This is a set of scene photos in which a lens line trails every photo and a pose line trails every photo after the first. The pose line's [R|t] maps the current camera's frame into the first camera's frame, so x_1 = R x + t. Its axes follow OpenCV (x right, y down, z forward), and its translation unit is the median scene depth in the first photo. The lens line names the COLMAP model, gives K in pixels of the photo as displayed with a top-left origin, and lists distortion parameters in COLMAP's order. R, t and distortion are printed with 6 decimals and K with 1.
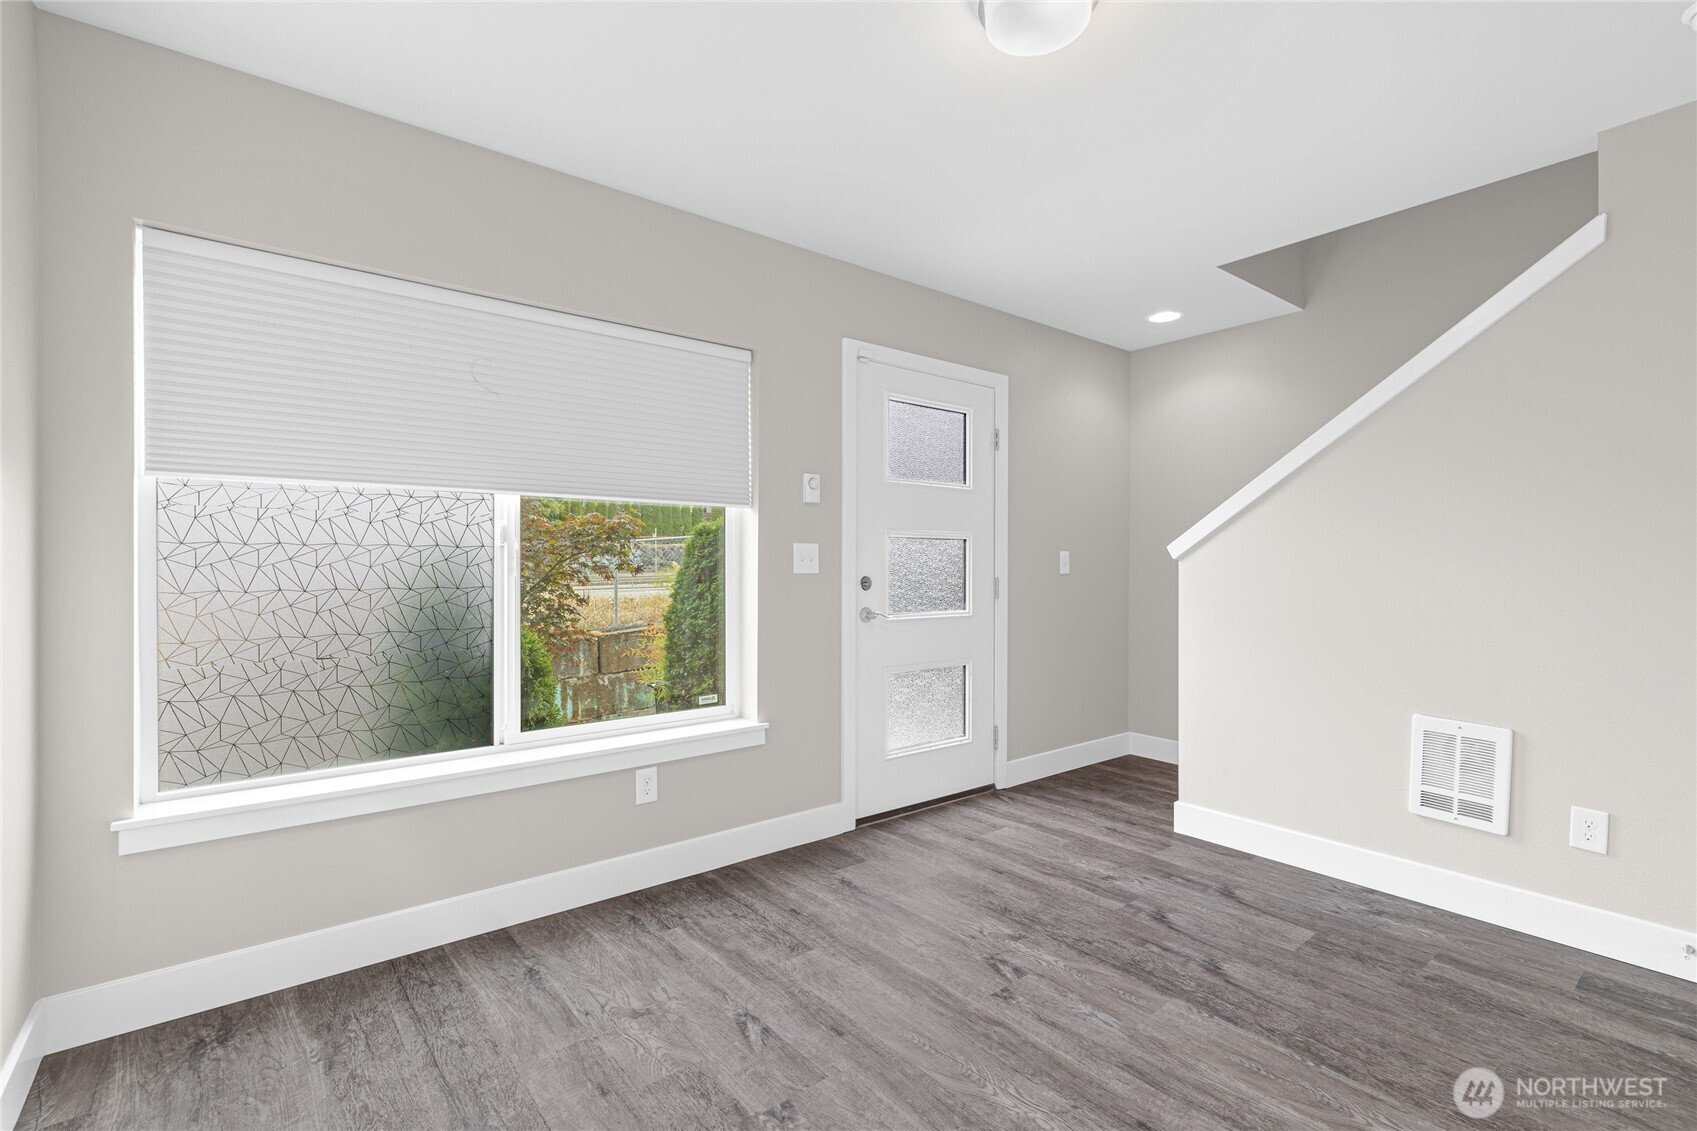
lens RADIAL K [[775.3, 0, 857.7], [0, 775.3, 572.4], [0, 0, 1]] dist [0.011452, -0.000911]
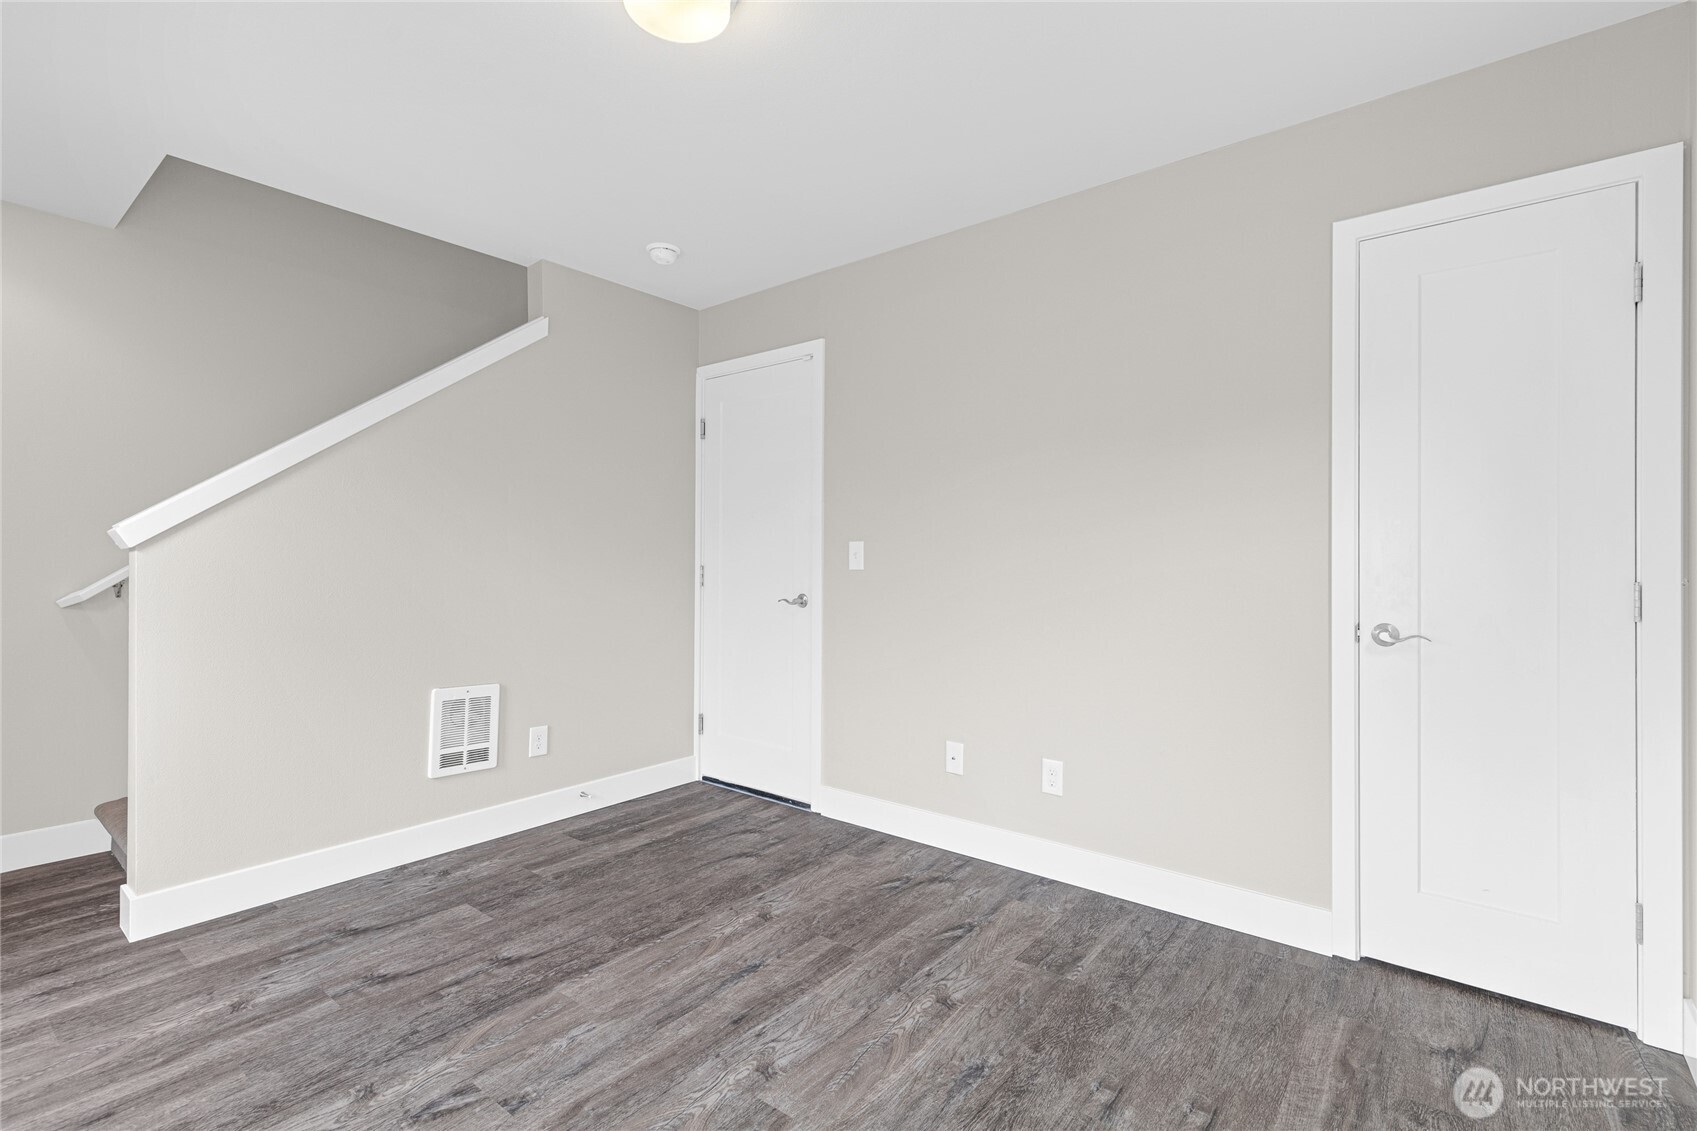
lens RADIAL K [[775.3, 0, 856.5], [0, 775.3, 558.0], [0, 0, 1]] dist [0.011452, -0.000911]
pose [[-0.213136, -0.003815, 0.977015, -0.543908], [0.007008, 0.999961, 0.005434, -0.010189], [-0.976998, 0.008005, -0.213100, 0.683005]]
